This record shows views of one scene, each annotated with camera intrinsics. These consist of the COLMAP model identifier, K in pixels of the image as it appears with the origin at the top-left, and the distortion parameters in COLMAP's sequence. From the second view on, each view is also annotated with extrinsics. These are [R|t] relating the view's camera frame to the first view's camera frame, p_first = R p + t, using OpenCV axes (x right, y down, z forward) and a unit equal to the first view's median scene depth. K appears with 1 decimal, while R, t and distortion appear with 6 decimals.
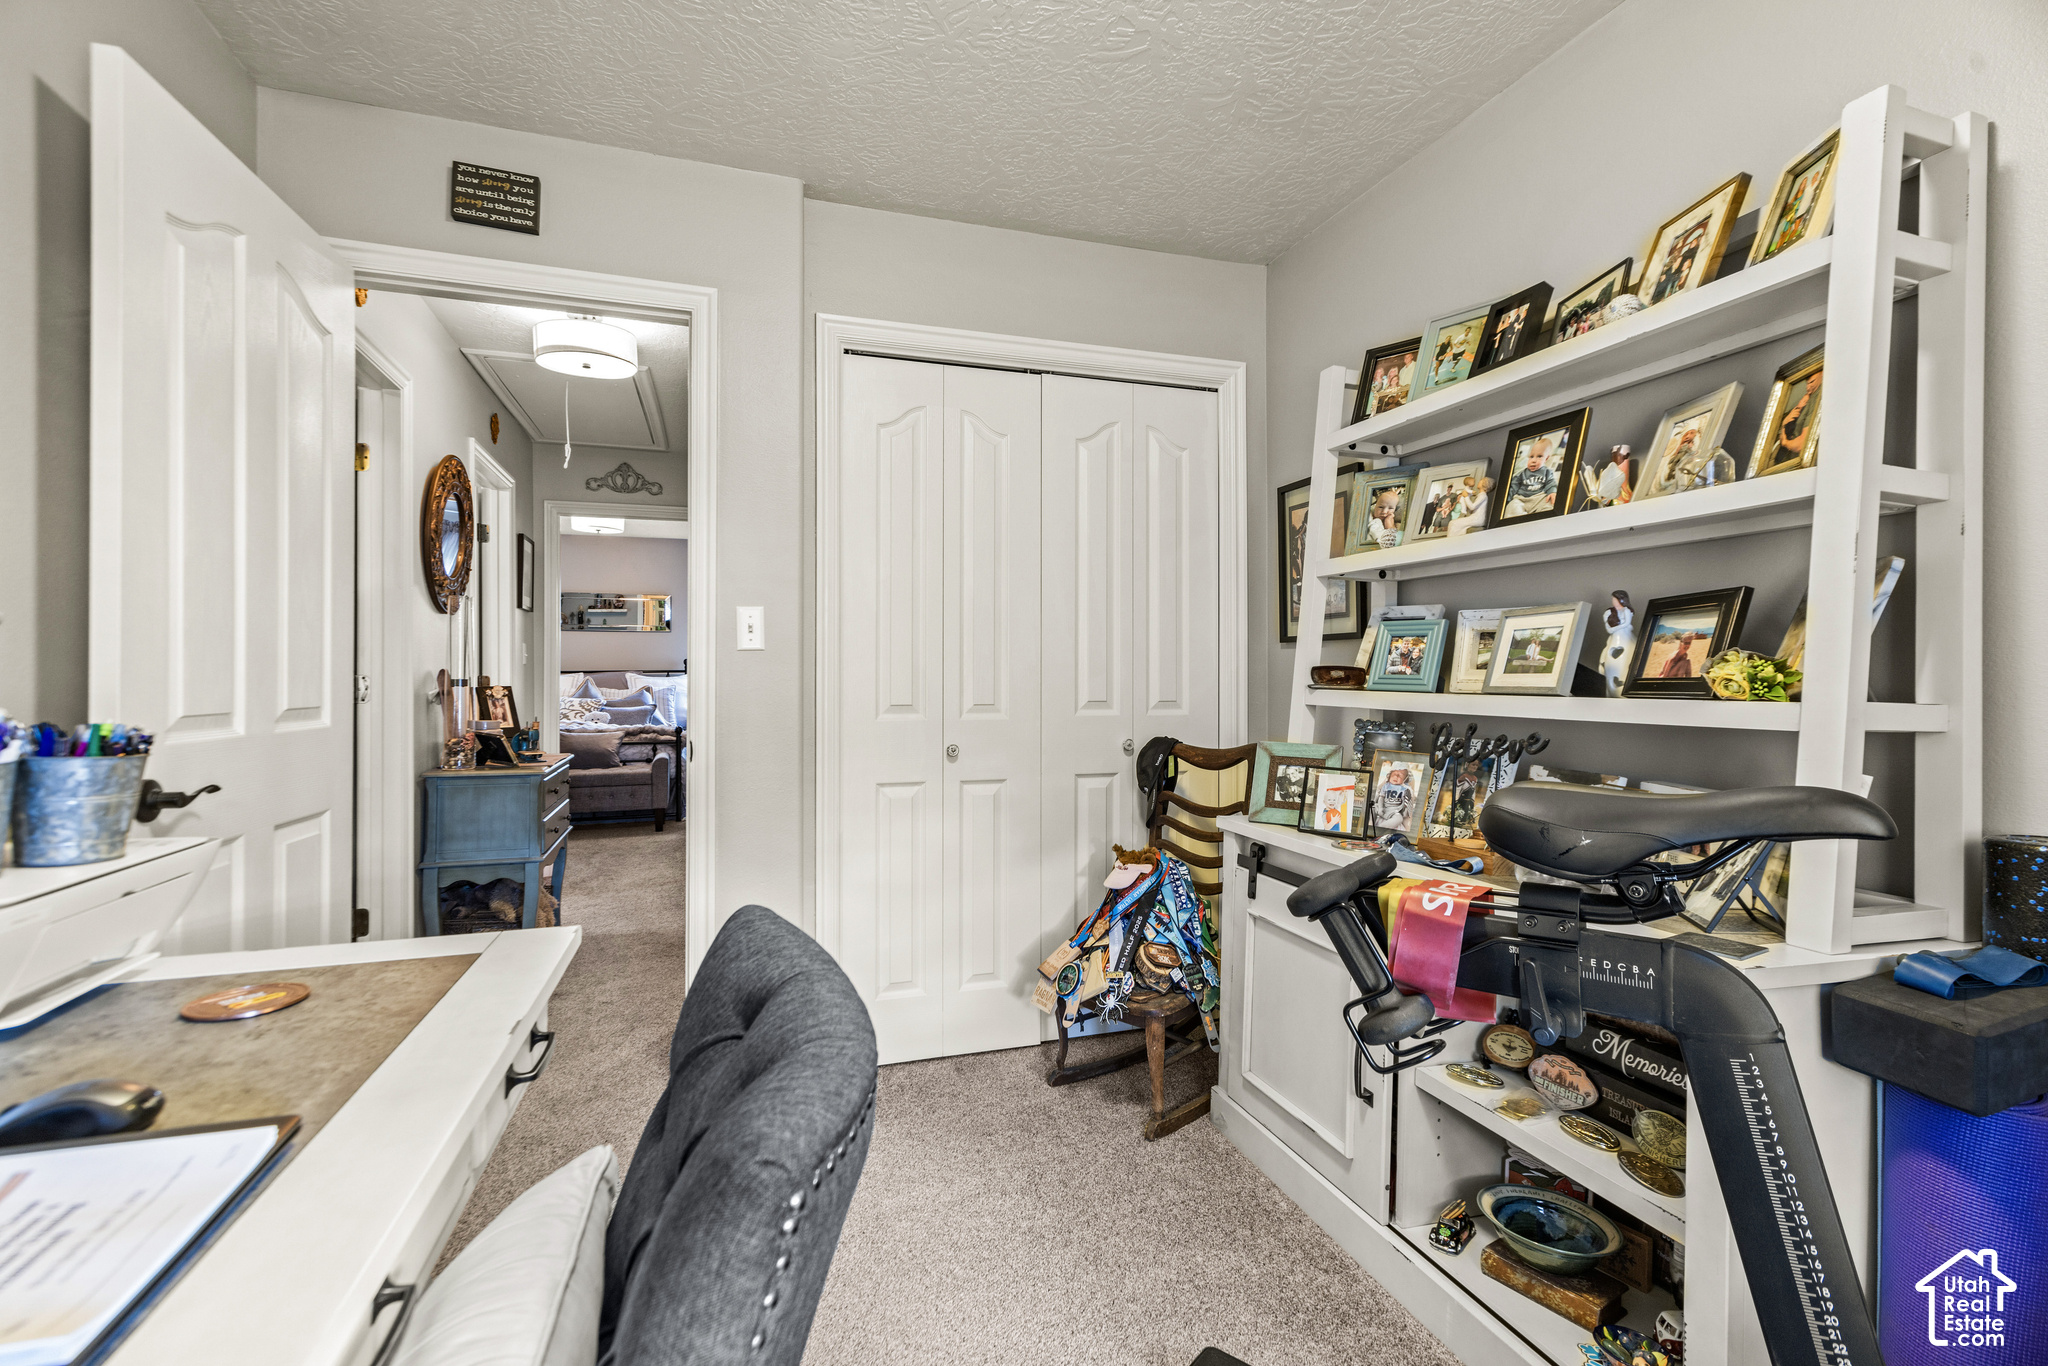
lens RADIAL K [[923.9, 0, 1029.2], [0, 923.9, 686.2], [0, 0, 1]] dist [0.001850, 0.001059]
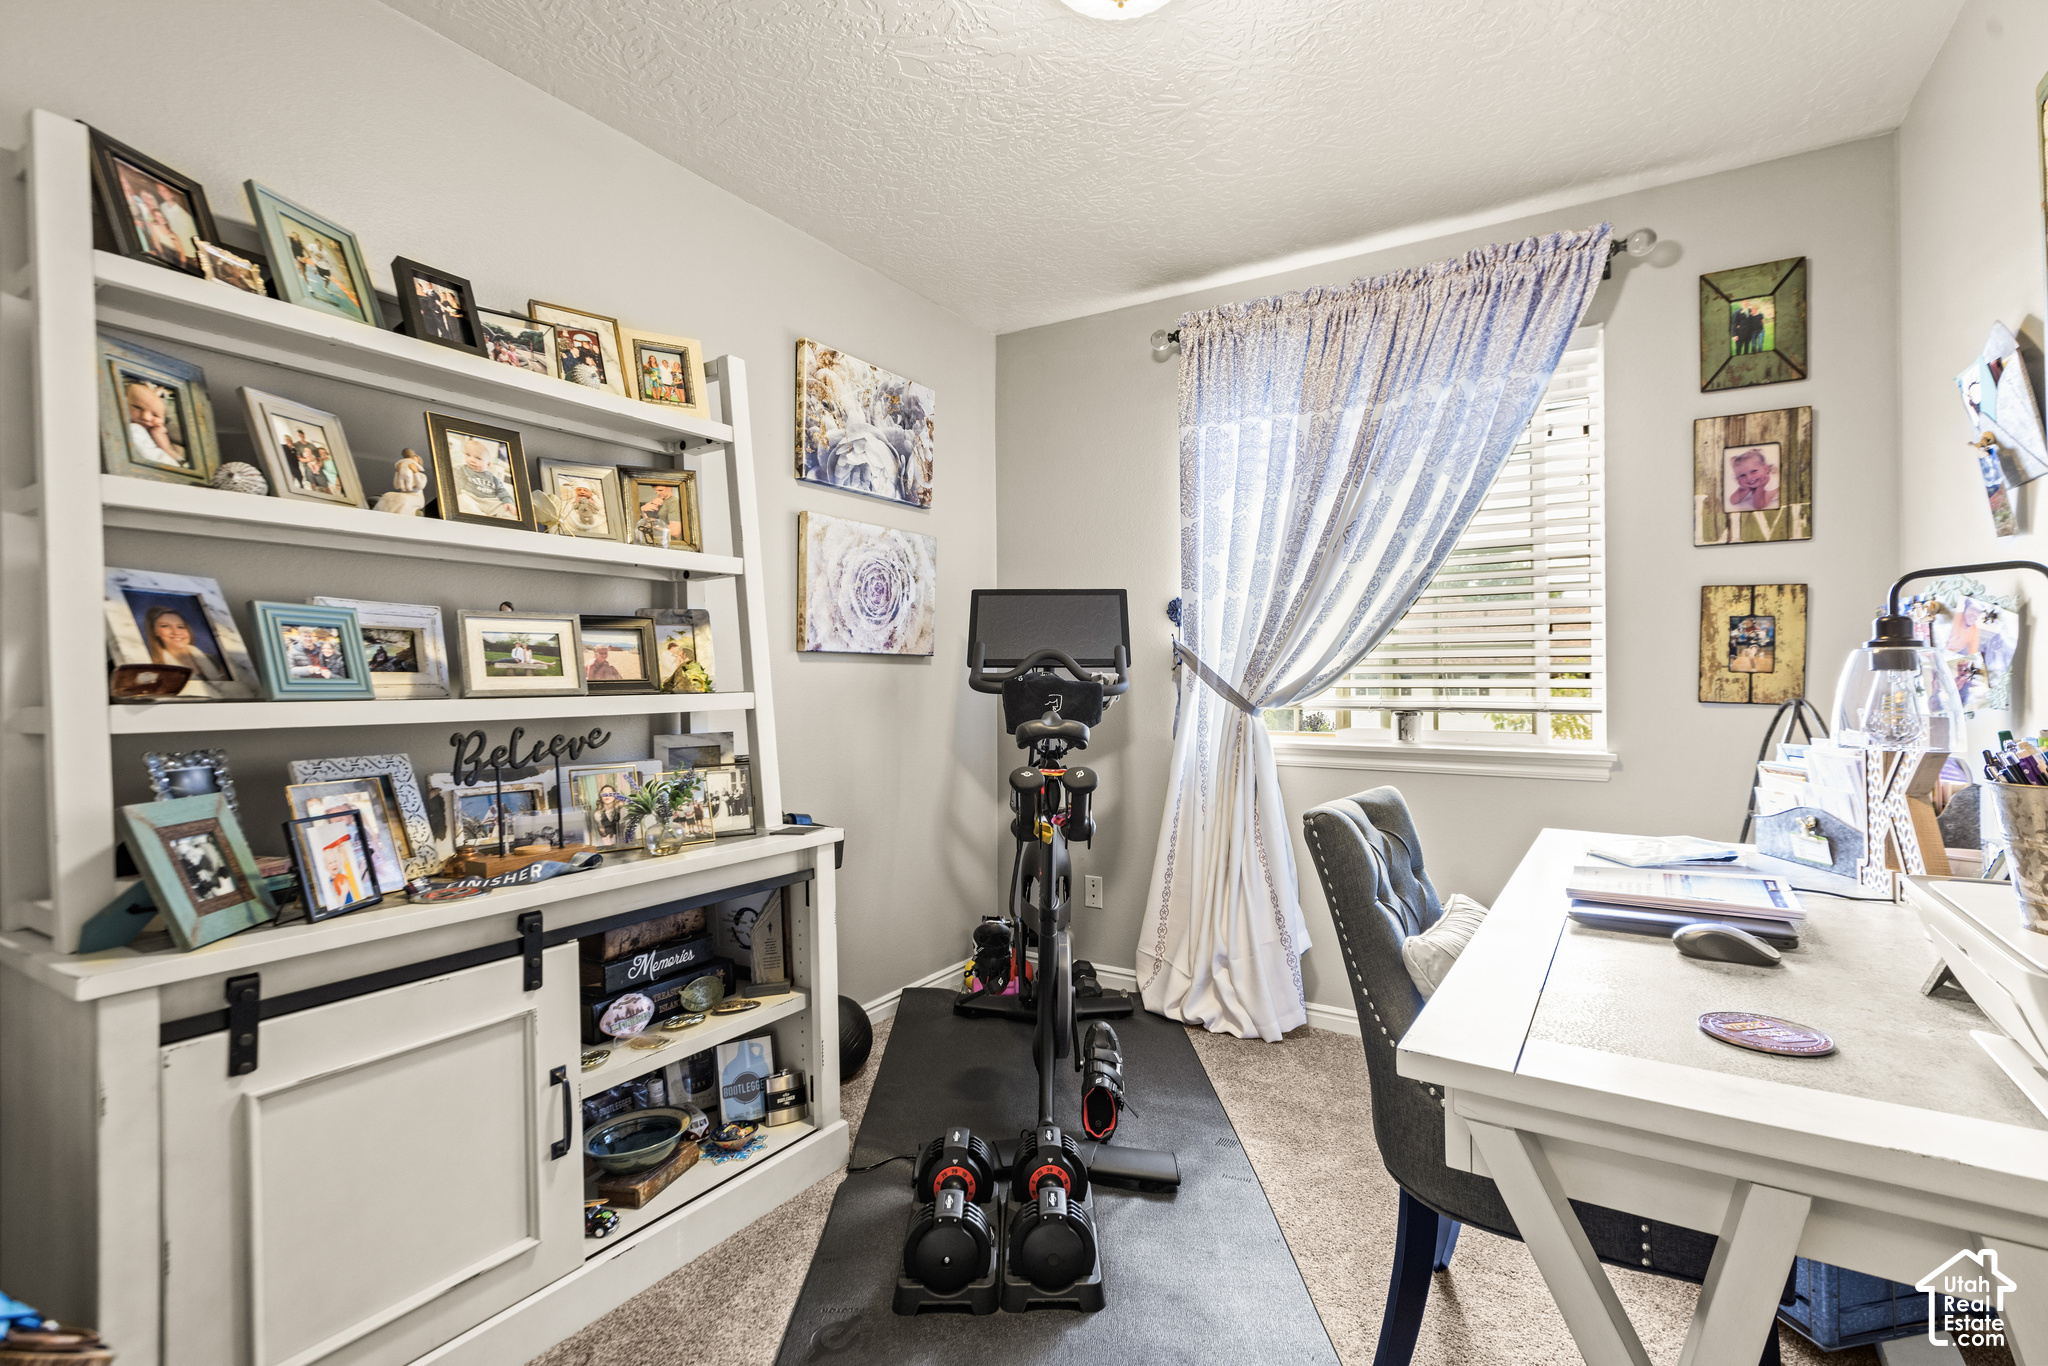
lens RADIAL K [[923.9, 0, 1030.0], [0, 923.9, 676.6], [0, 0, 1]] dist [0.001850, 0.001059]
pose [[-0.632454, -0.000589, 0.774597, -0.602901], [0.010683, 0.999898, 0.009483, -0.016795], [-0.774524, 0.014273, -0.632384, 1.183043]]
